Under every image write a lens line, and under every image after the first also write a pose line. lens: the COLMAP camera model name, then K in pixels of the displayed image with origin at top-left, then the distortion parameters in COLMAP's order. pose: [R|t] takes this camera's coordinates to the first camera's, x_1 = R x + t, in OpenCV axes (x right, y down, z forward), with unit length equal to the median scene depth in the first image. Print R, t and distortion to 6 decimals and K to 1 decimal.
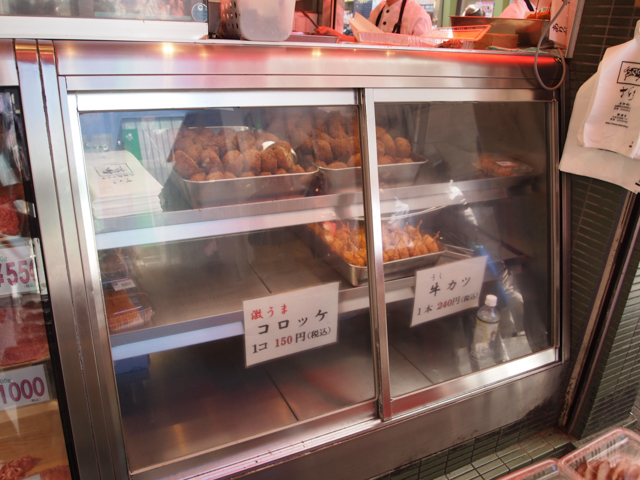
lens RADIAL K [[506.5, 0, 320.0], [0, 506.5, 240.0], [0, 0, 1]] dist [-0.050627, -0.000983]
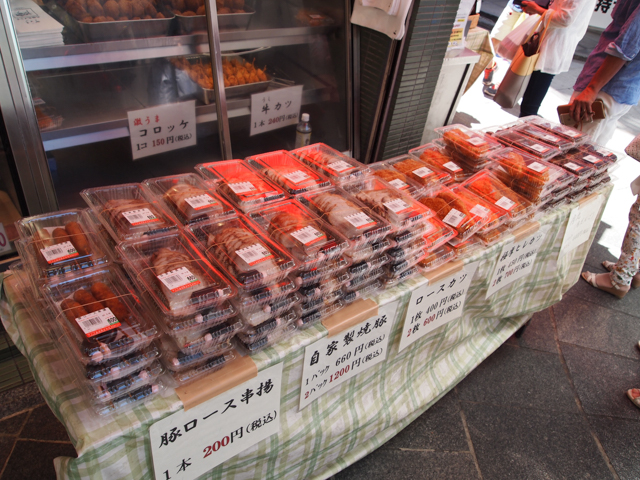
lens RADIAL K [[506.5, 0, 320.0], [0, 506.5, 240.0], [0, 0, 1]] dist [-0.050627, -0.000983]
pose [[0.968486, -0.064993, 0.240440, 0.010910], [-0.002927, 0.962317, 0.271913, 0.070394], [-0.249052, -0.264047, 0.931800, -0.486186]]
